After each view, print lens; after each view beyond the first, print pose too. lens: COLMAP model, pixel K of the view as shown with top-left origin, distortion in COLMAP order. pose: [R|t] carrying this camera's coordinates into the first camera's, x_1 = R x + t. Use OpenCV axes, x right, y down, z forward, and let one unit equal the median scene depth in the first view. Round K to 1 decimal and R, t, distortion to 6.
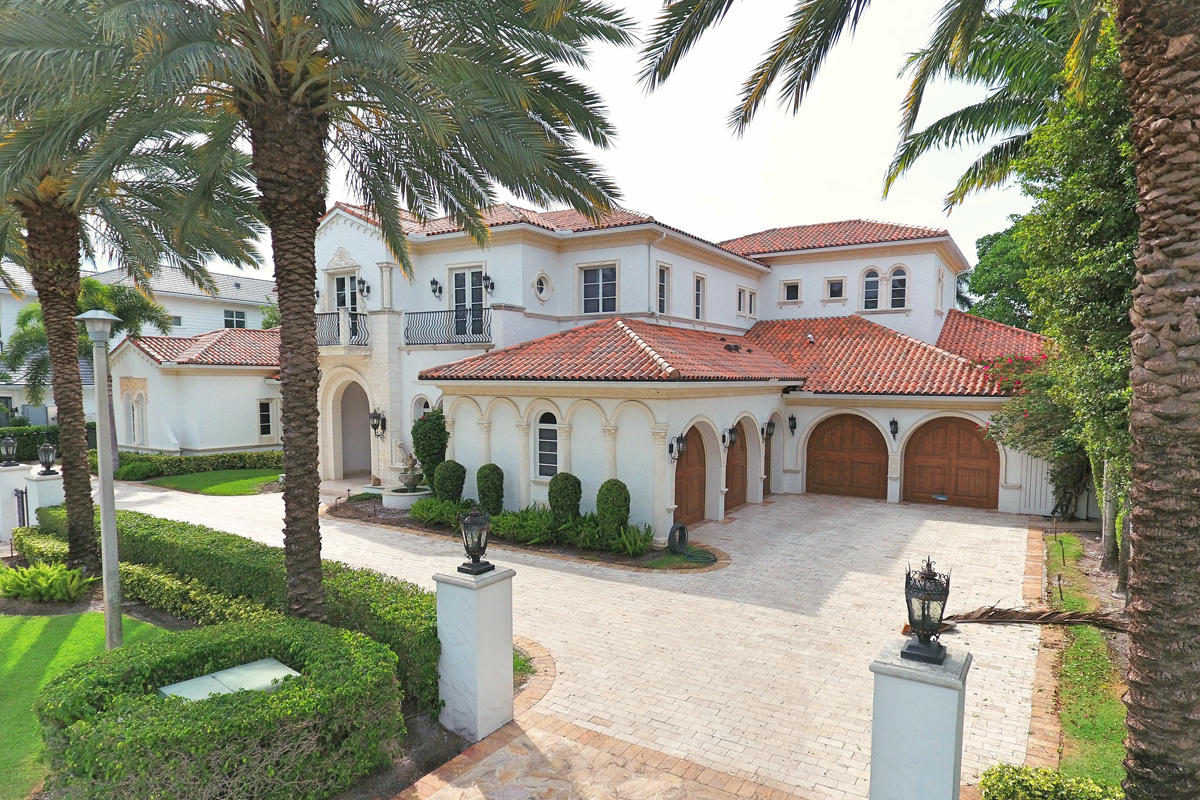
lens RADIAL K [[726.7, 0, 600.0], [0, 726.7, 400.0], [0, 0, 1]] dist [0.003626, 0.000636]
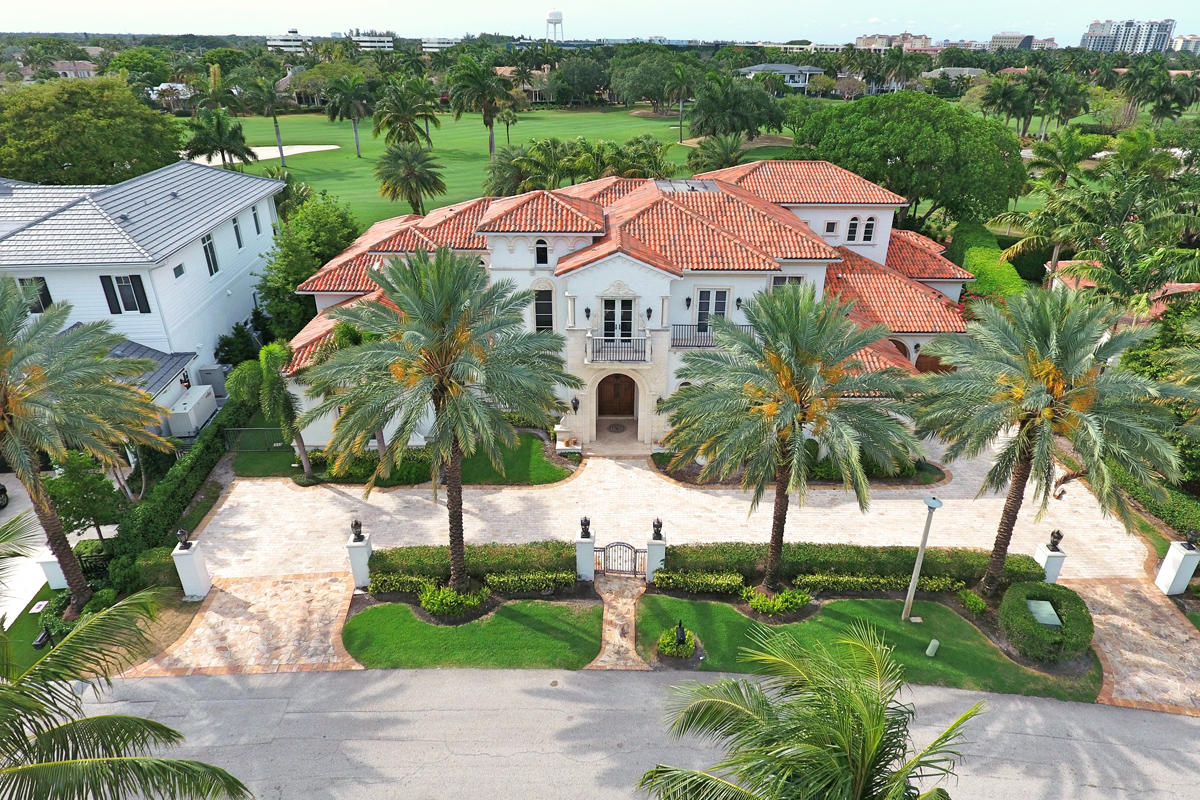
lens RADIAL K [[726.7, 0, 600.0], [0, 726.7, 400.0], [0, 0, 1]] dist [0.003626, 0.000636]
pose [[0.835979, -0.247520, 0.489769, -1.086334], [0.013019, 0.901192, 0.433225, -0.587664], [-0.548608, -0.355790, 0.756600, -0.009227]]
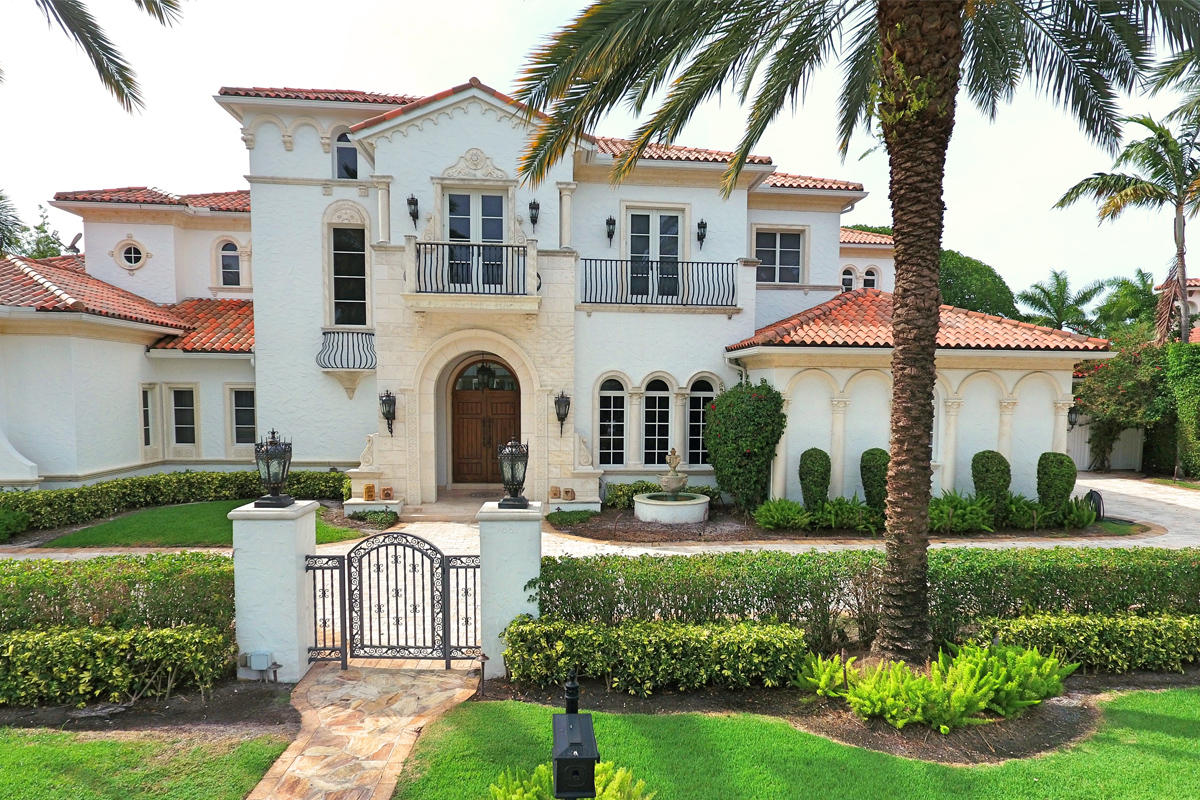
lens RADIAL K [[729.8, 0, 612.1], [0, 729.8, 442.0], [0, 0, 1]] dist [-0.007423, -0.000251]
pose [[0.784790, -0.042381, 0.618311, -0.702000], [0.014719, 0.998652, 0.049769, 0.027176], [-0.619587, -0.029957, 0.784356, 0.406001]]
